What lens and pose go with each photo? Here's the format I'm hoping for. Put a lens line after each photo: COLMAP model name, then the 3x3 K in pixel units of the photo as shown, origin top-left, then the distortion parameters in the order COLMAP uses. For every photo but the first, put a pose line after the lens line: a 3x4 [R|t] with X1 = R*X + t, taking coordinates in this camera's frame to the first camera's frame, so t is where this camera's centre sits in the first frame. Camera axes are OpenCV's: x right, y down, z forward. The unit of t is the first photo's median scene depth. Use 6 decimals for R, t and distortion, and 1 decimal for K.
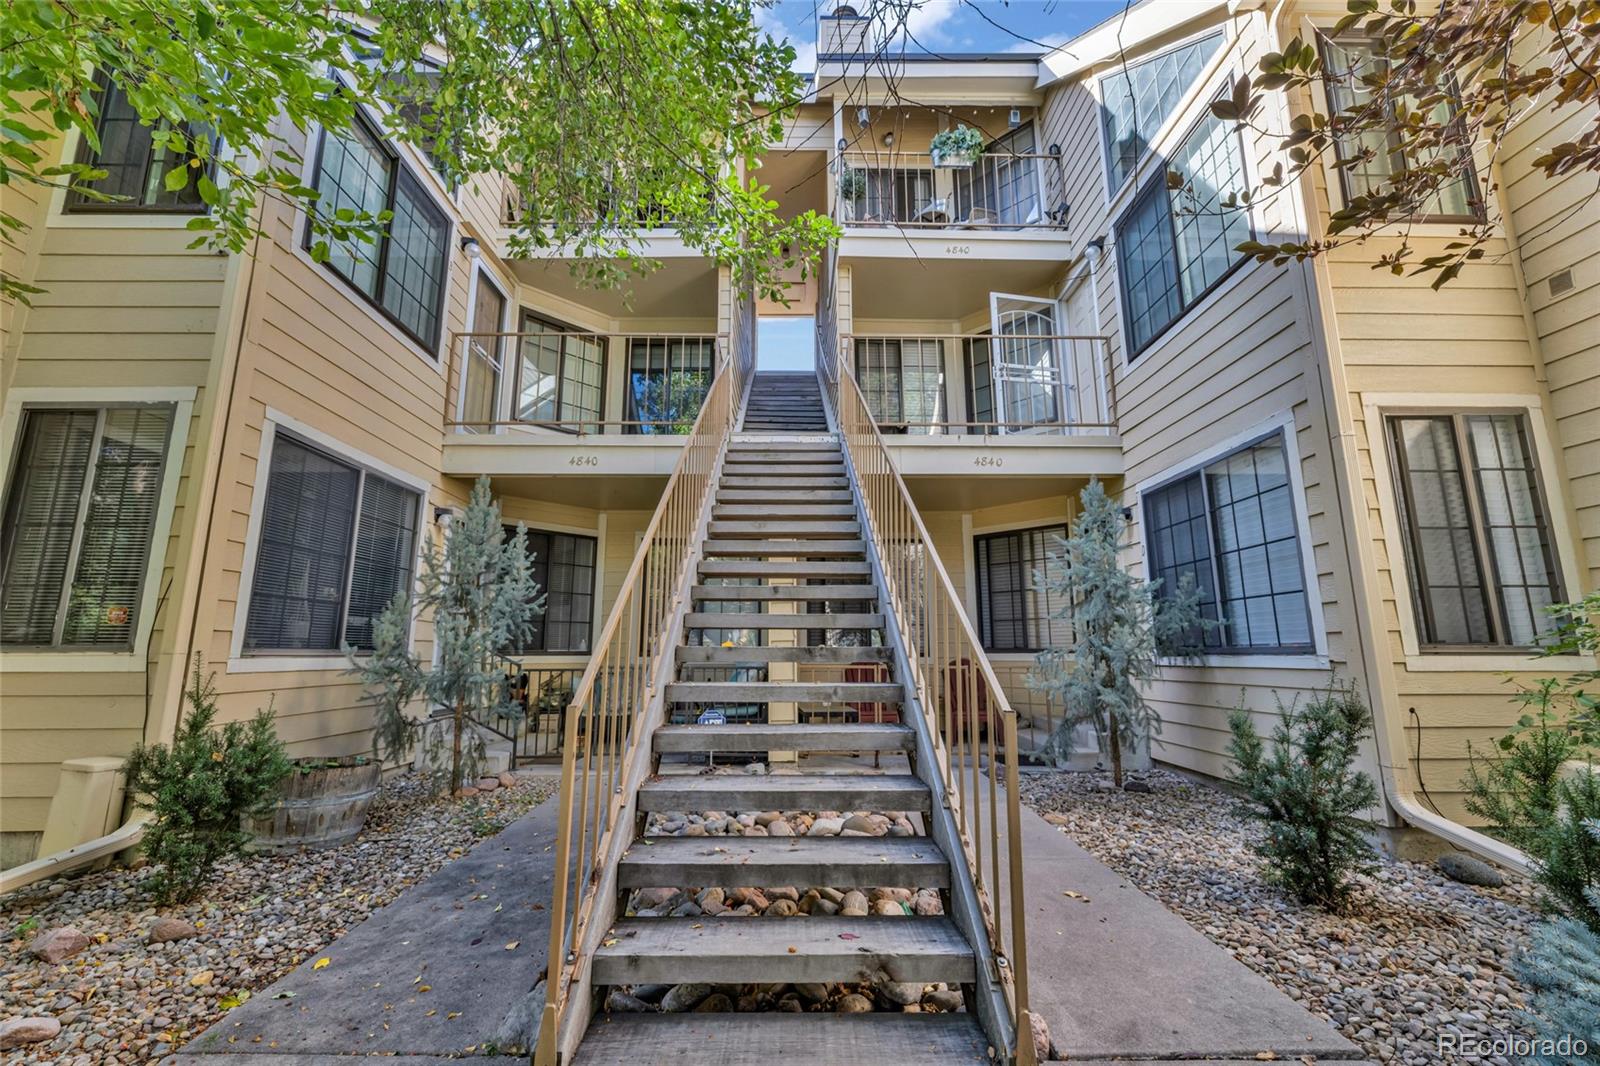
lens RADIAL K [[683.8, 0, 800.0], [0, 683.8, 533.0], [0, 0, 1]] dist [-0.002139, -0.000036]
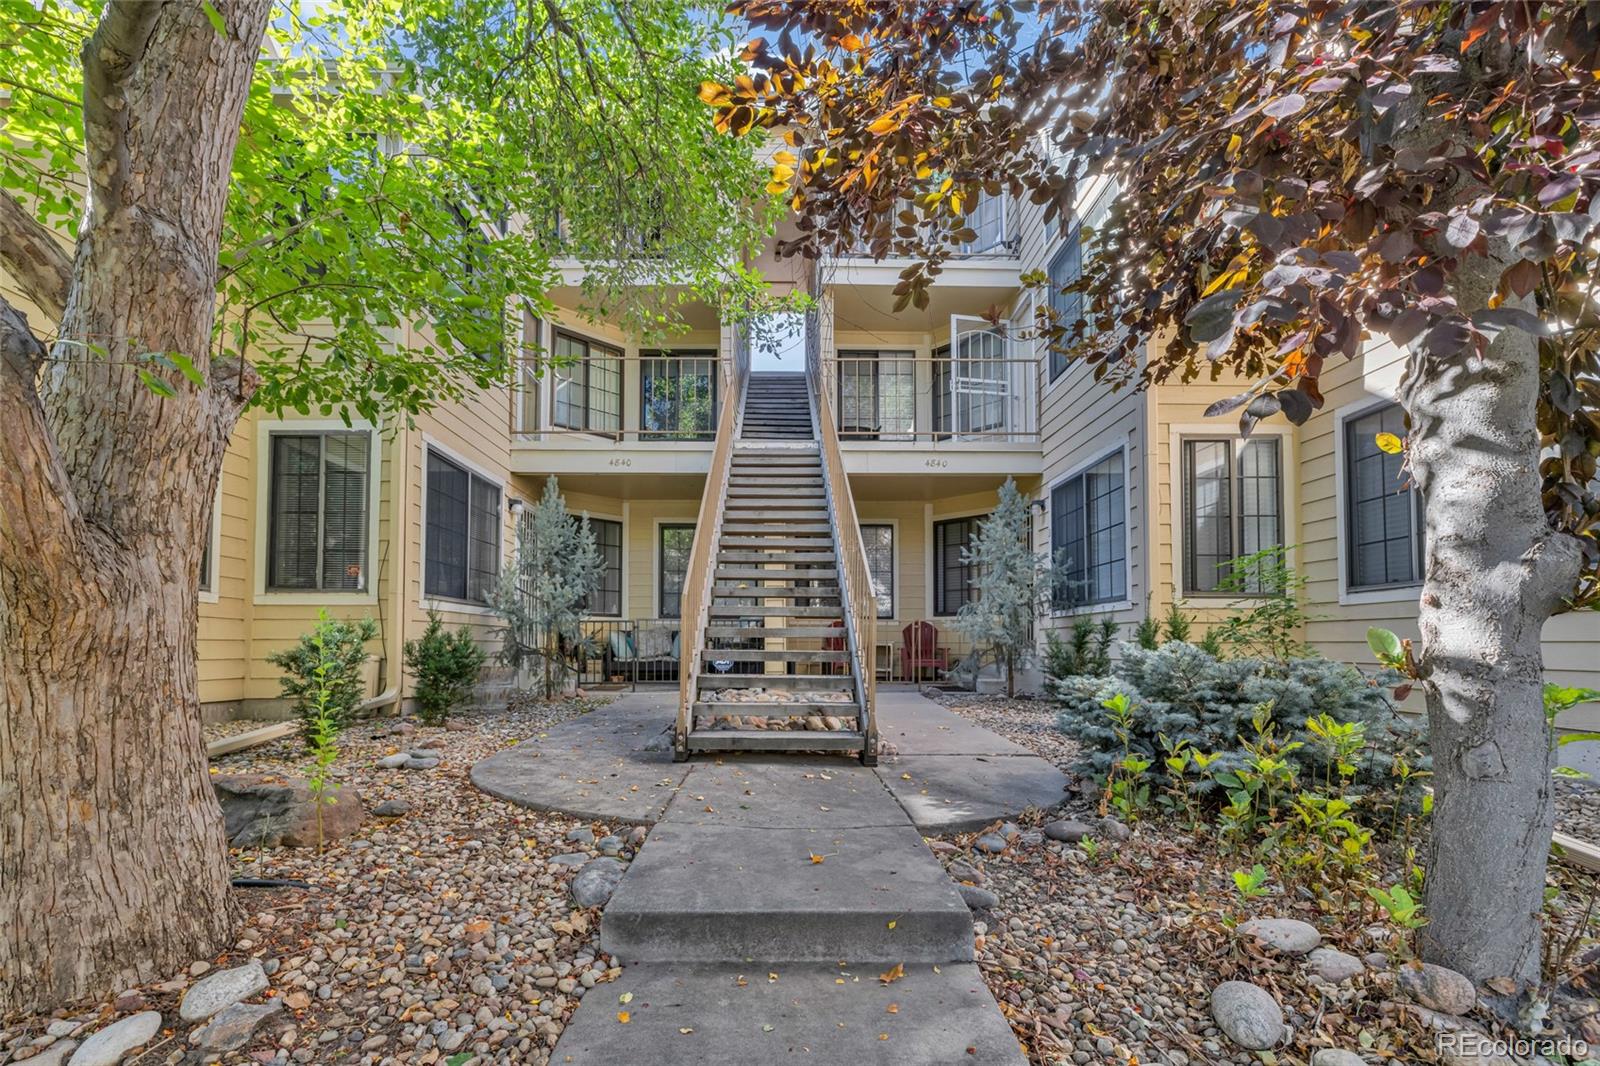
lens RADIAL K [[696.0, 0, 799.5], [0, 696.0, 581.3], [0, 0, 1]] dist [-0.001660, -0.000065]
pose [[0.999956, 0.001568, 0.009215, 0.008730], [-0.002381, 0.996036, 0.088918, 0.000105], [-0.009039, -0.088937, 0.995996, -0.320577]]
